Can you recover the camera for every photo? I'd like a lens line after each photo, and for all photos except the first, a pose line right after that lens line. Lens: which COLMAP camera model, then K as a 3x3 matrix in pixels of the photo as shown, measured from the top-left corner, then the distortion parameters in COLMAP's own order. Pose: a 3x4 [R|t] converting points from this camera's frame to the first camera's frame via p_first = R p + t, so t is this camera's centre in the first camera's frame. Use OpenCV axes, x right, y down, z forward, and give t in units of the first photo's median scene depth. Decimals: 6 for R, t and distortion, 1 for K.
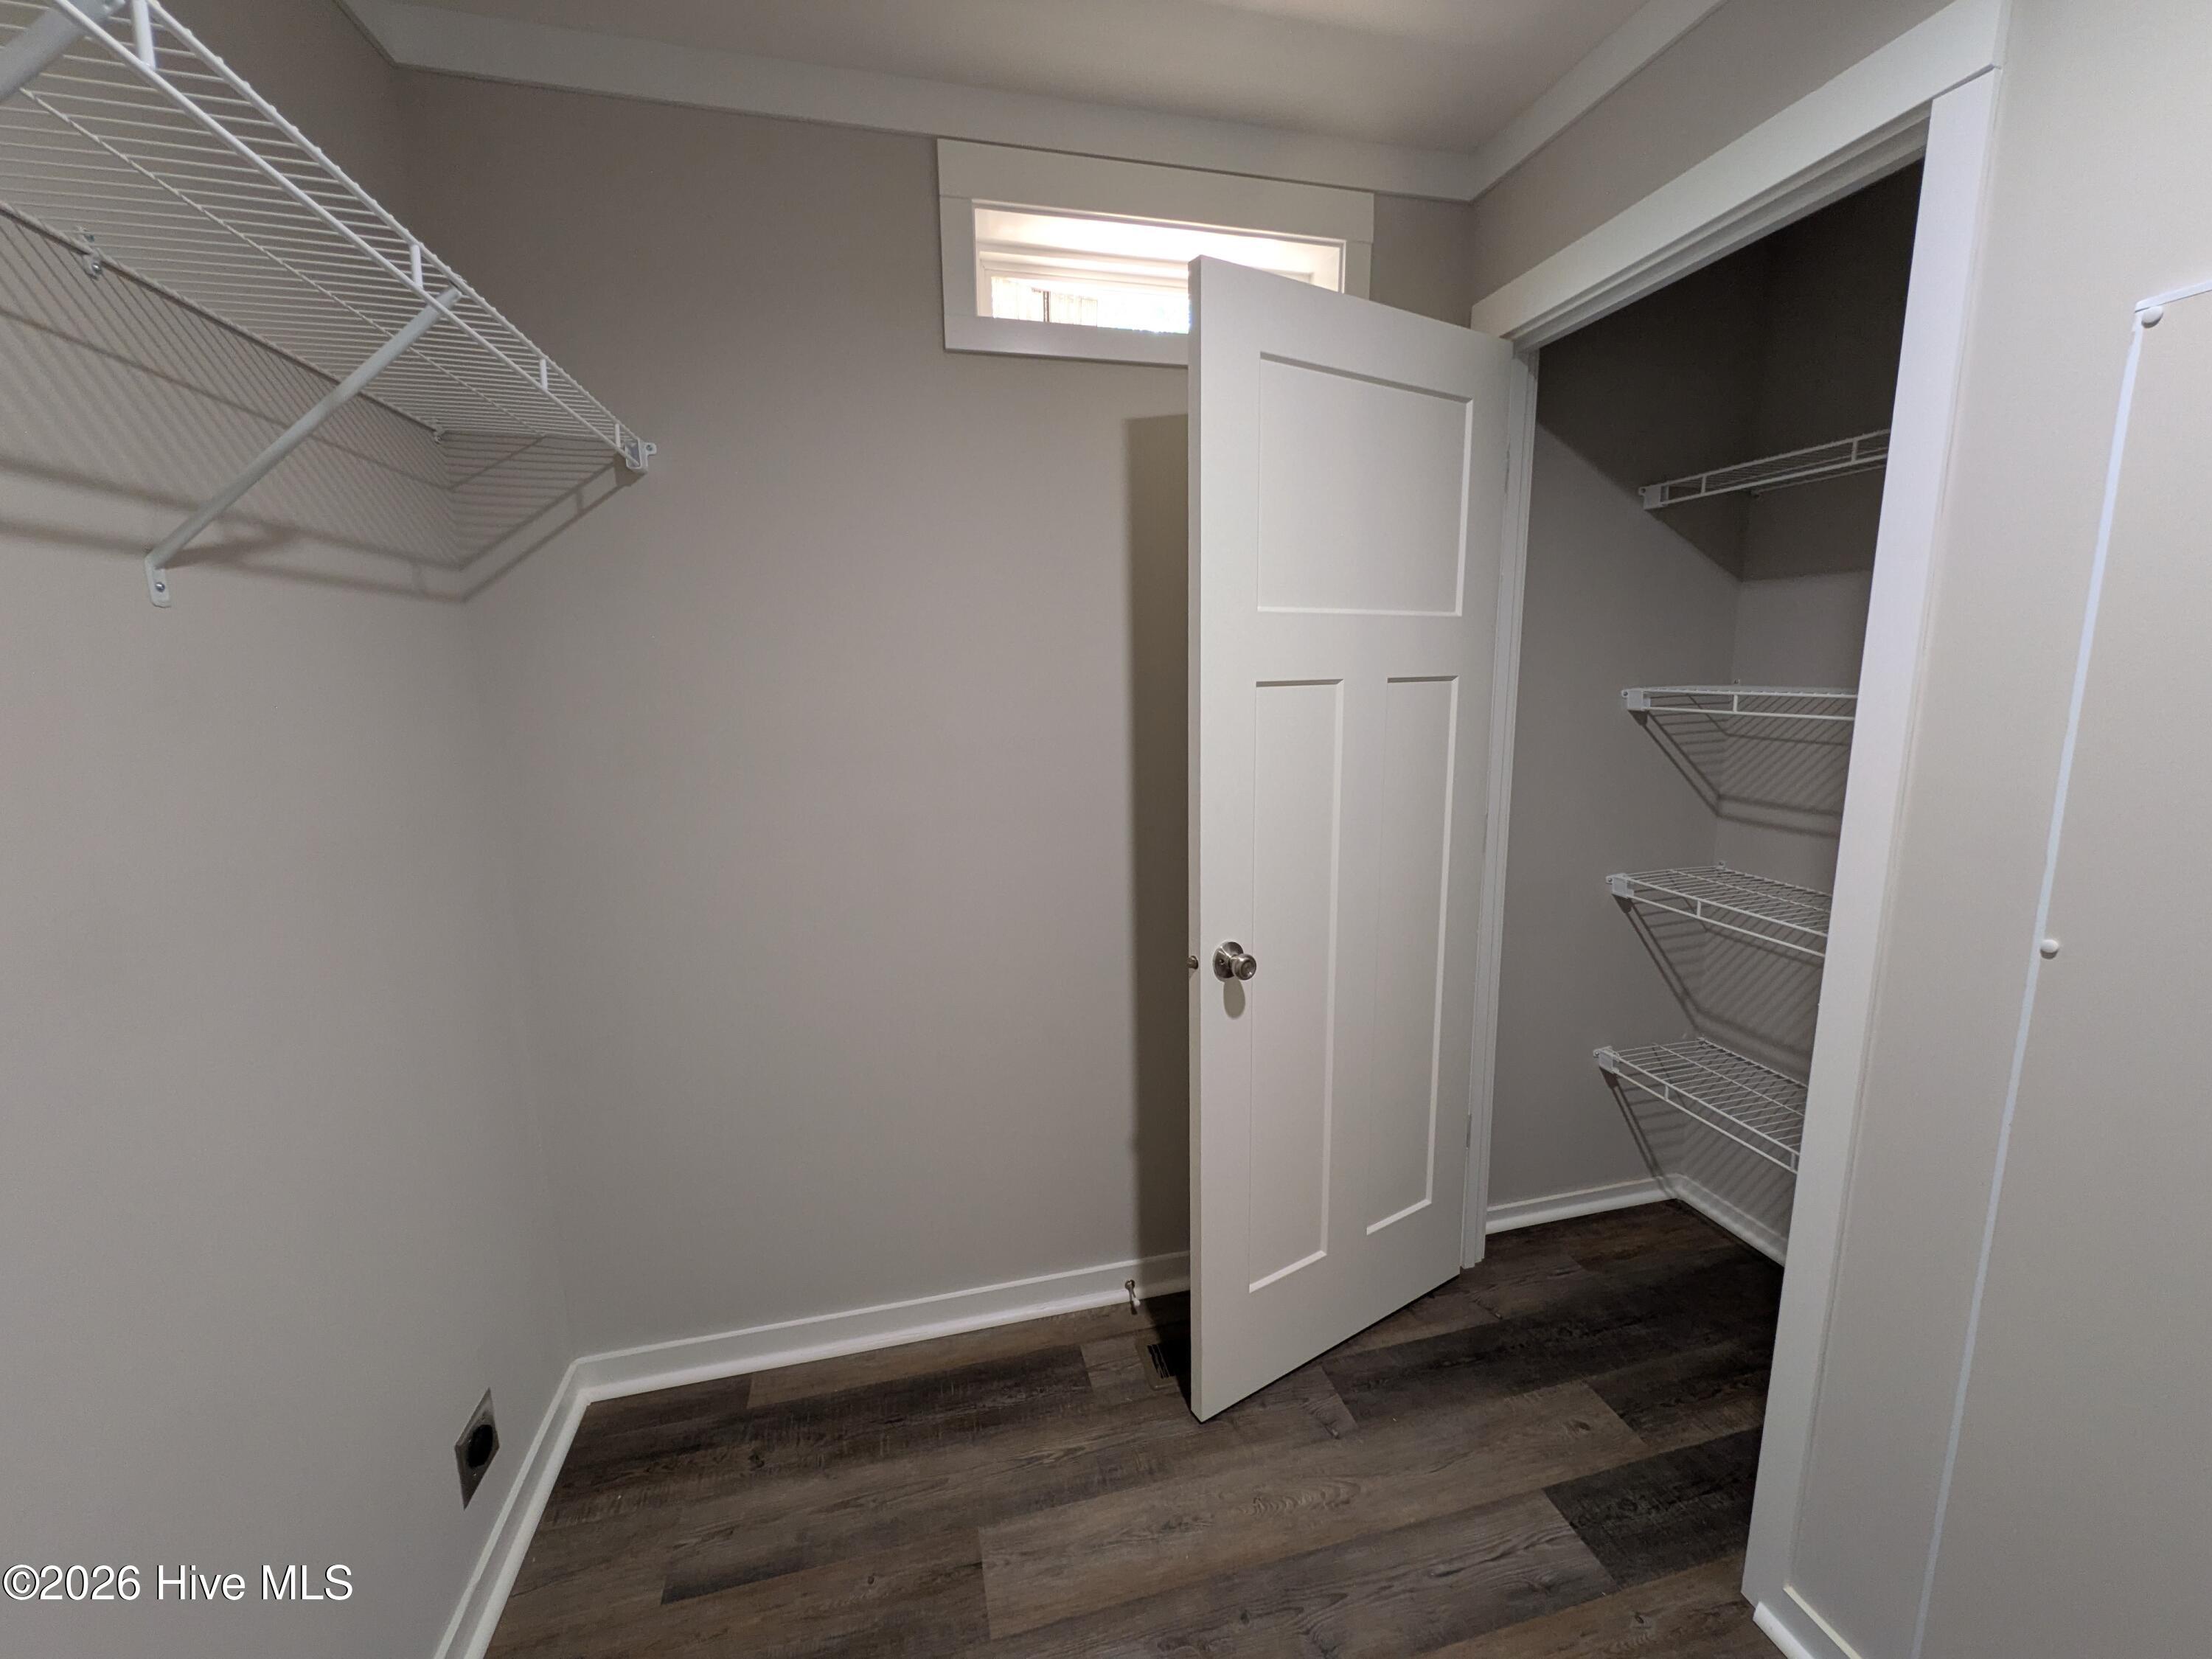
lens RADIAL K [[878.5, 0, 1093.8], [0, 878.5, 815.9], [0, 0, 1]] dist [0.001122, -0.000288]
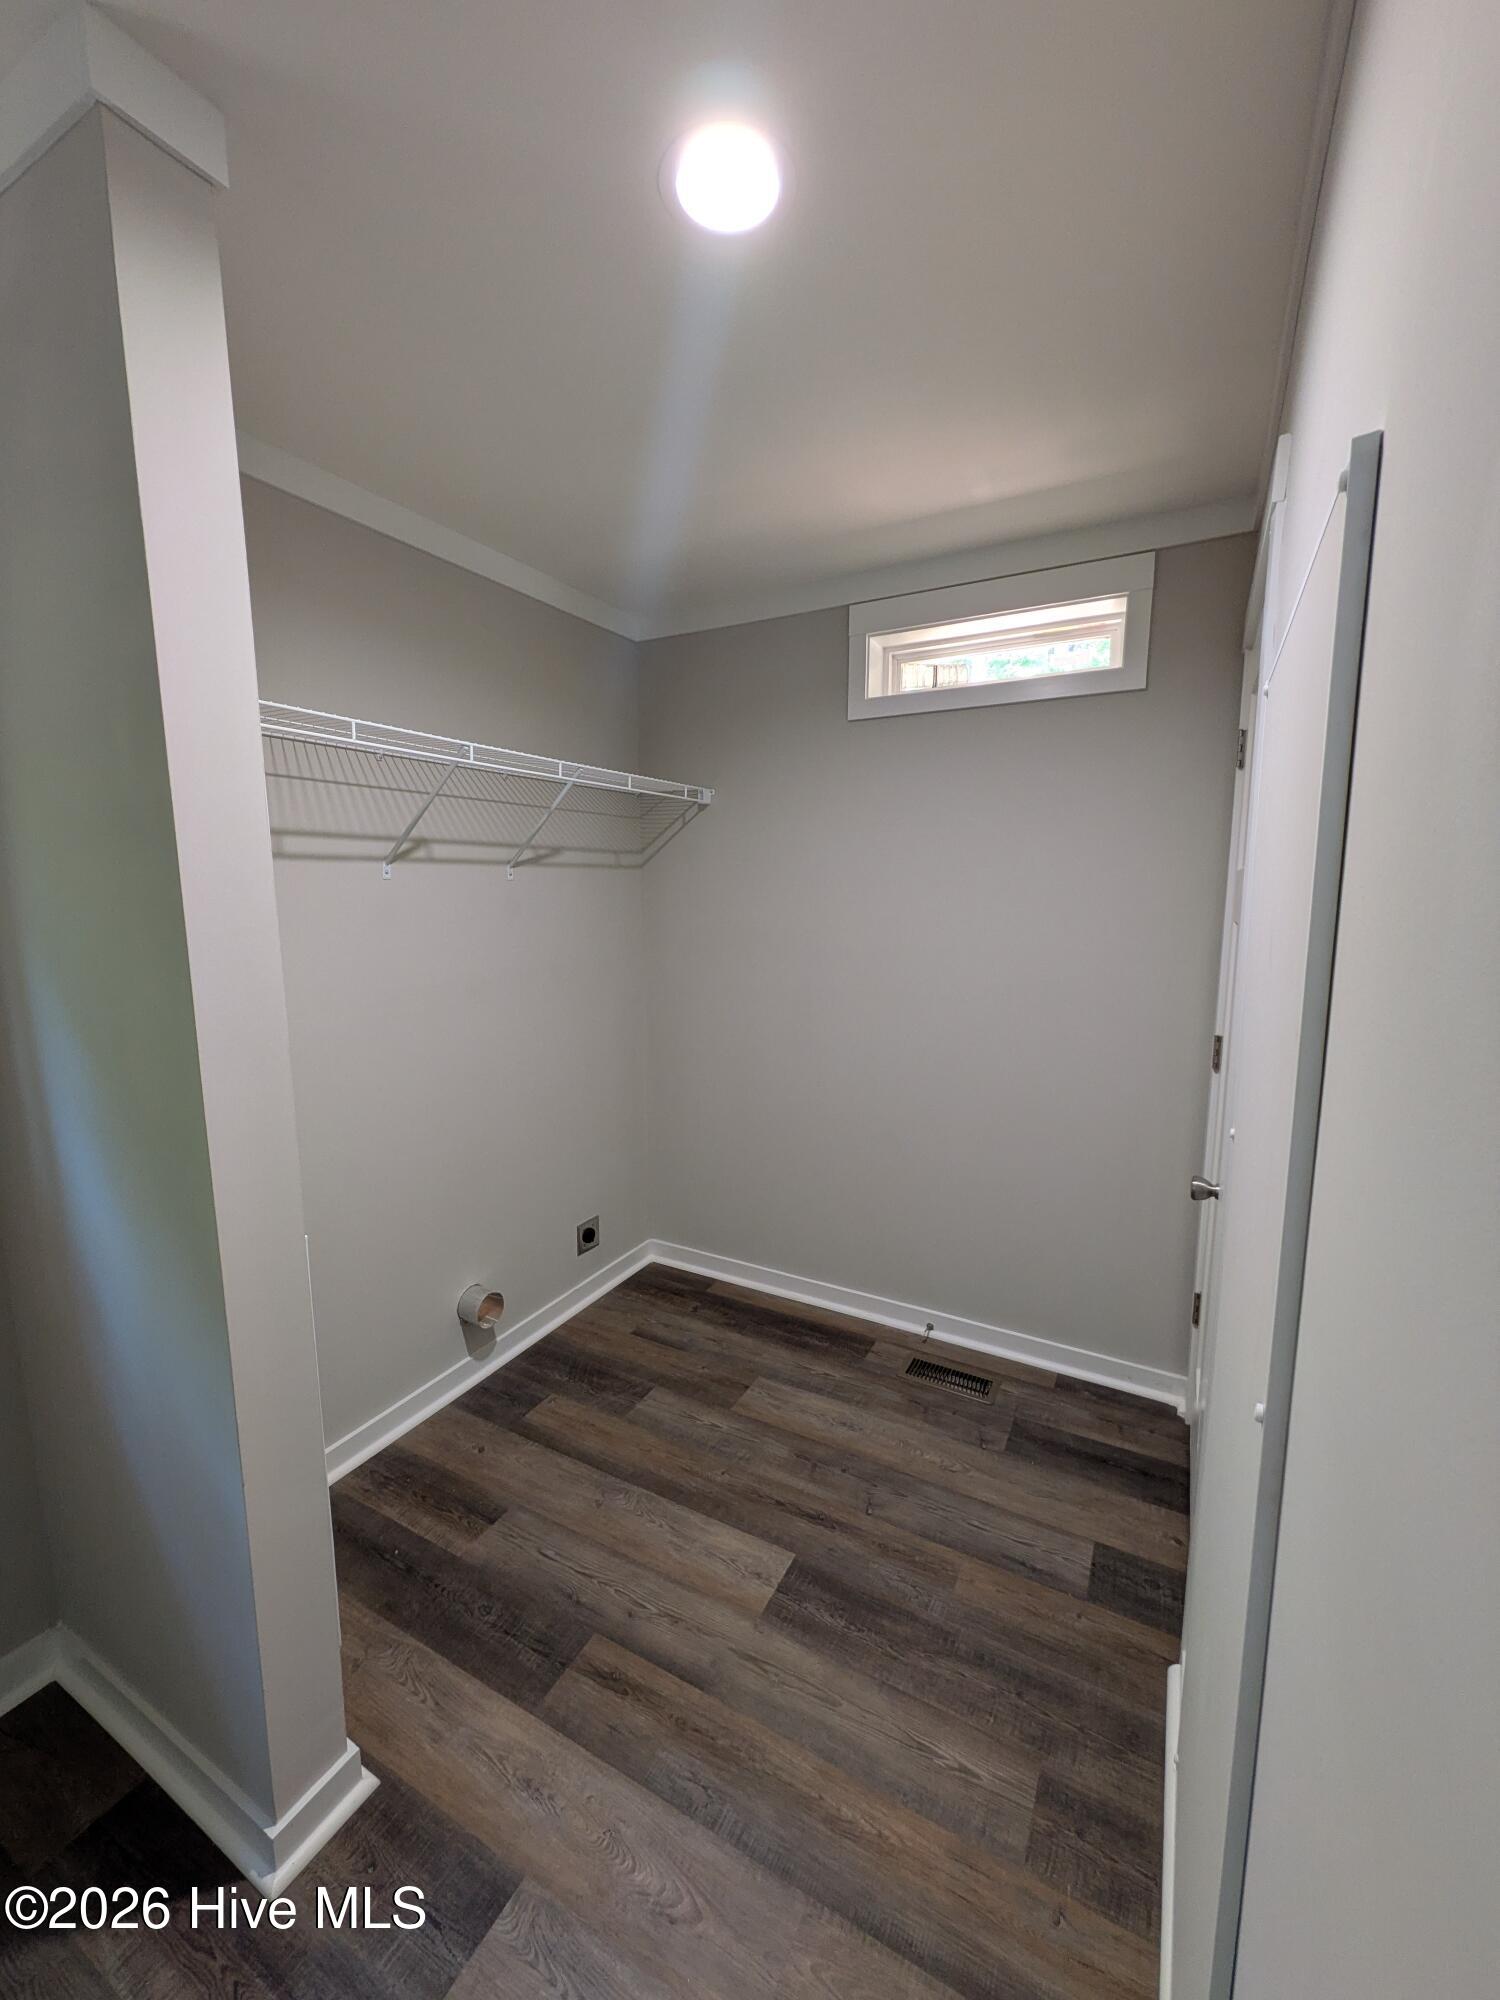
lens RADIAL K [[794.3, 0, 764.4], [0, 794.3, 1001.2], [0, 0, 1]] dist [0.001122, -0.000288]
pose [[0.744584, 0.109834, -0.658431, 0.853950], [-0.123344, 0.992023, 0.025998, -0.002921], [0.656035, 0.061856, 0.752192, -0.270432]]
